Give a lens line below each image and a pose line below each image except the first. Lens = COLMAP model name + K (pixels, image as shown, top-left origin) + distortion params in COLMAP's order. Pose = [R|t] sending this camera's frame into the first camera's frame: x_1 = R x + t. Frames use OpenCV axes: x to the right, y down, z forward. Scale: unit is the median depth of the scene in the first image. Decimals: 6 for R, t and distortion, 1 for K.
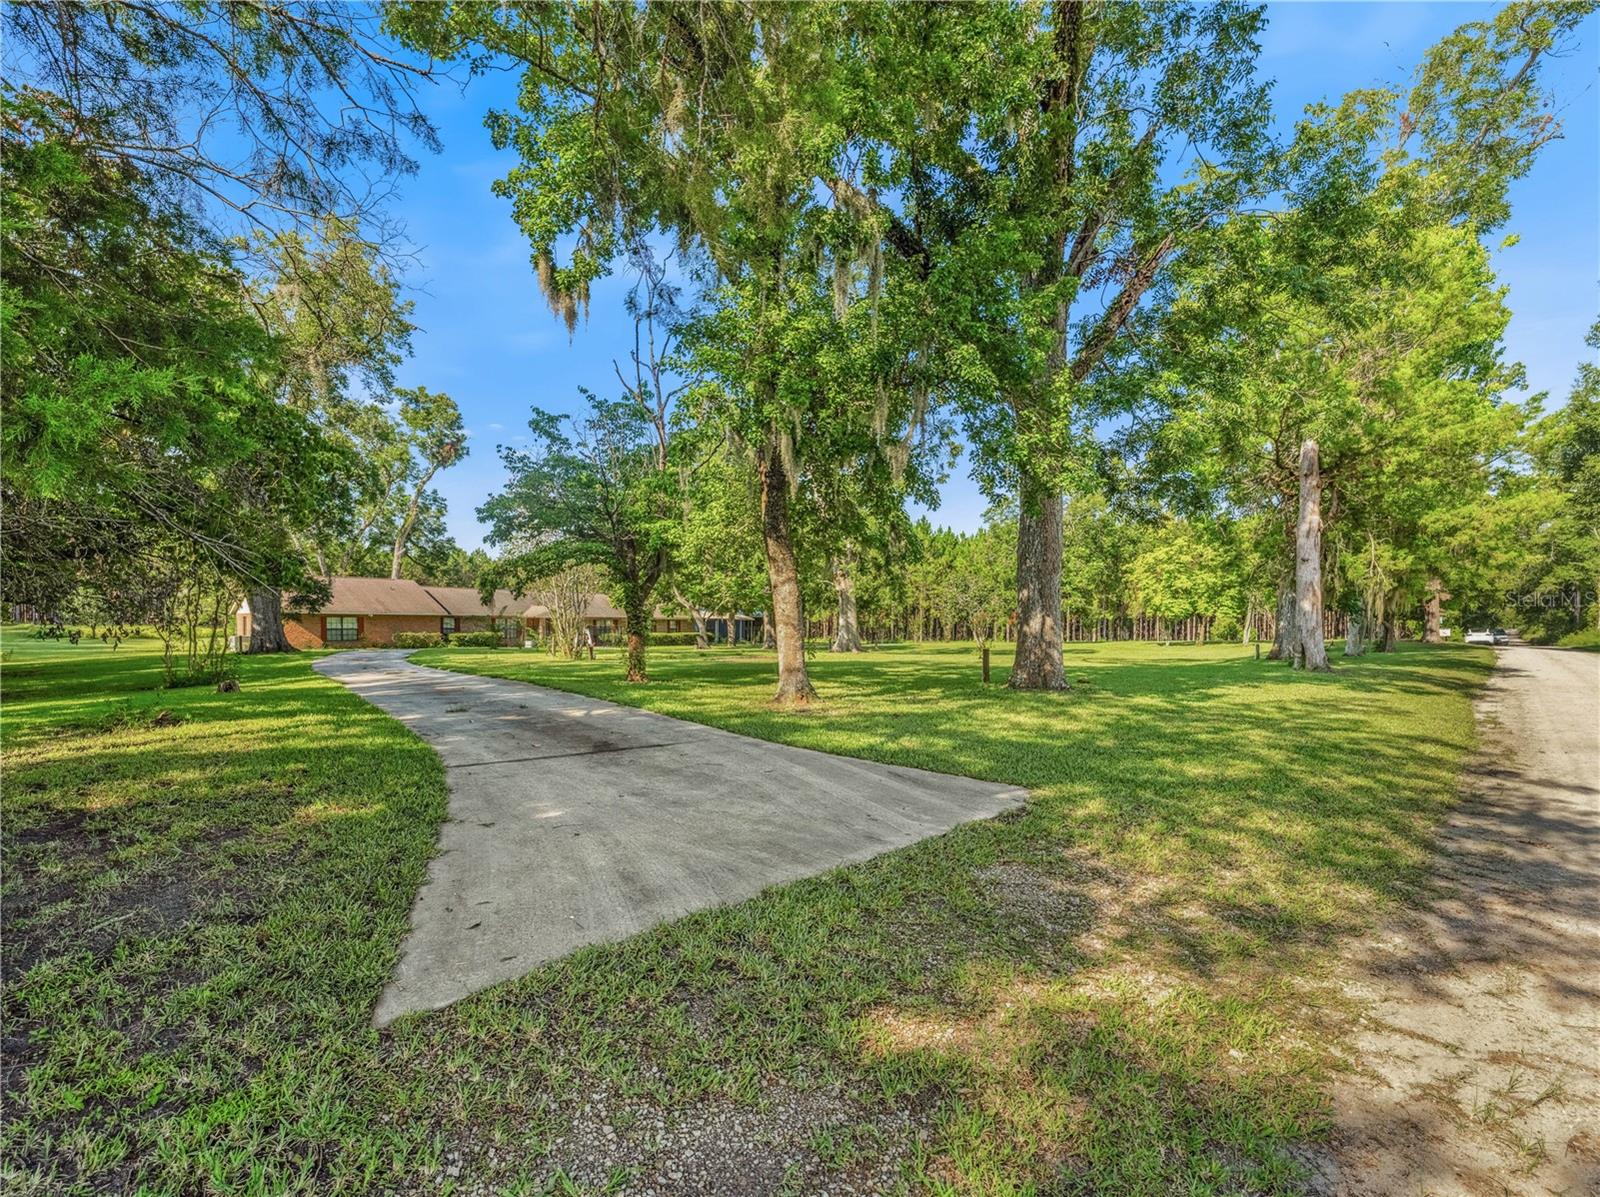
lens RADIAL K [[1123.2, 0, 800.0], [0, 1123.2, 598.5], [0, 0, 1]] dist [-0.036675, 0.000416]
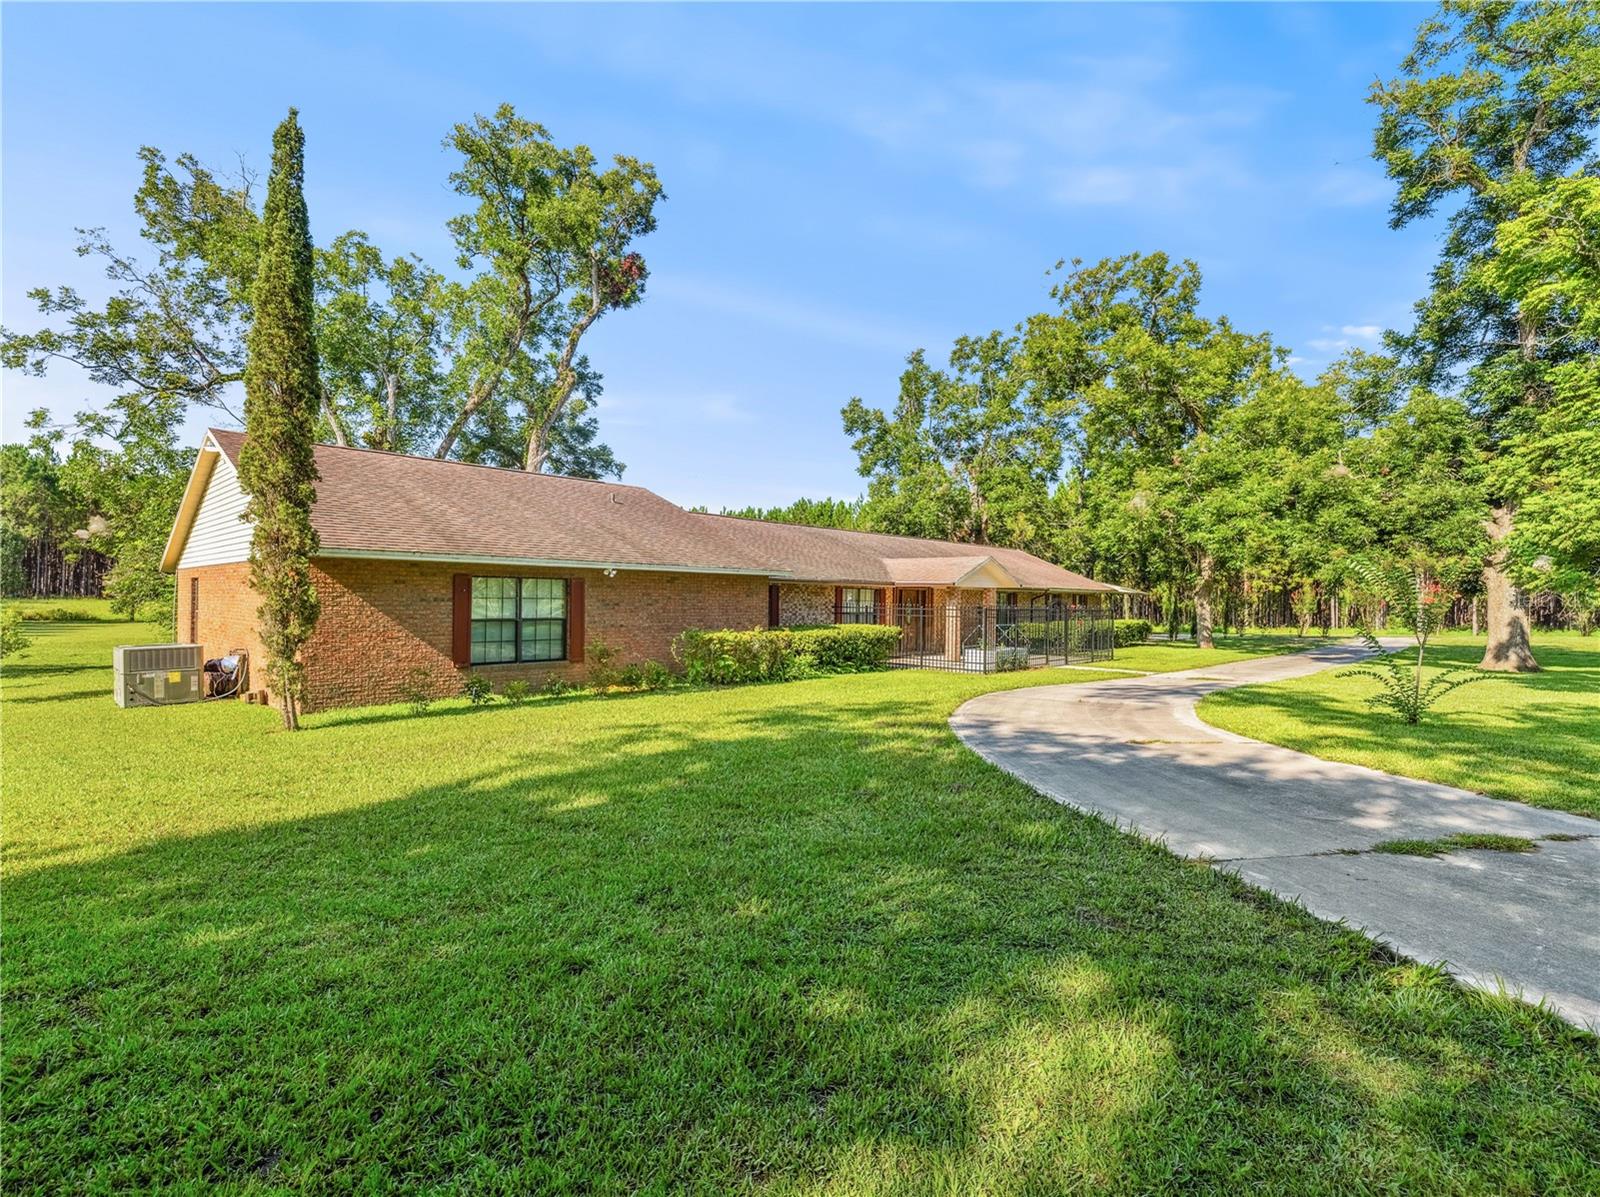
lens RADIAL K [[1123.2, 0, 800.0], [0, 1123.2, 598.5], [0, 0, 1]] dist [-0.036675, 0.000416]
pose [[0.999557, -0.000663, -0.029755, -0.327573], [0.001441, 0.999658, 0.026111, 0.014407], [0.029727, -0.026143, 0.999216, 0.714580]]
